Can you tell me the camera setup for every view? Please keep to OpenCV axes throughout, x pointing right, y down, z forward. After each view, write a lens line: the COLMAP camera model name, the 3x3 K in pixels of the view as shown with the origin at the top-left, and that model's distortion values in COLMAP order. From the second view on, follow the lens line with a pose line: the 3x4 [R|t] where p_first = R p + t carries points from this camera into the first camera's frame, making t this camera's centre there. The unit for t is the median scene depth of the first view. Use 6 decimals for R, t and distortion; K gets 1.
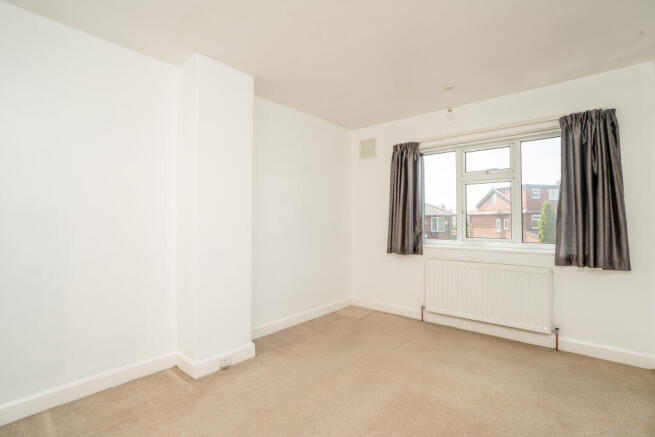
lens RADIAL K [[308.0, 0, 326.0], [0, 308.0, 217.5], [0, 0, 1]] dist [-0.074510, 0.037173]
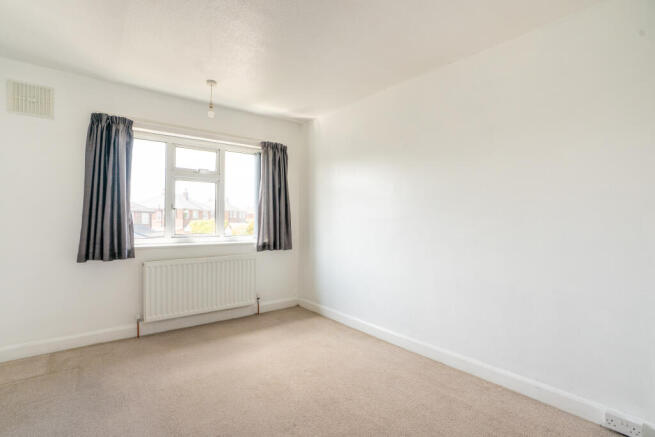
lens RADIAL K [[308.0, 0, 326.0], [0, 308.0, 217.5], [0, 0, 1]] dist [-0.074510, 0.037173]
pose [[0.182442, 0.003757, 0.983209, -0.414750], [-0.022832, 0.999739, 0.000417, 0.000152], [-0.982951, -0.022525, 0.182480, 0.359521]]
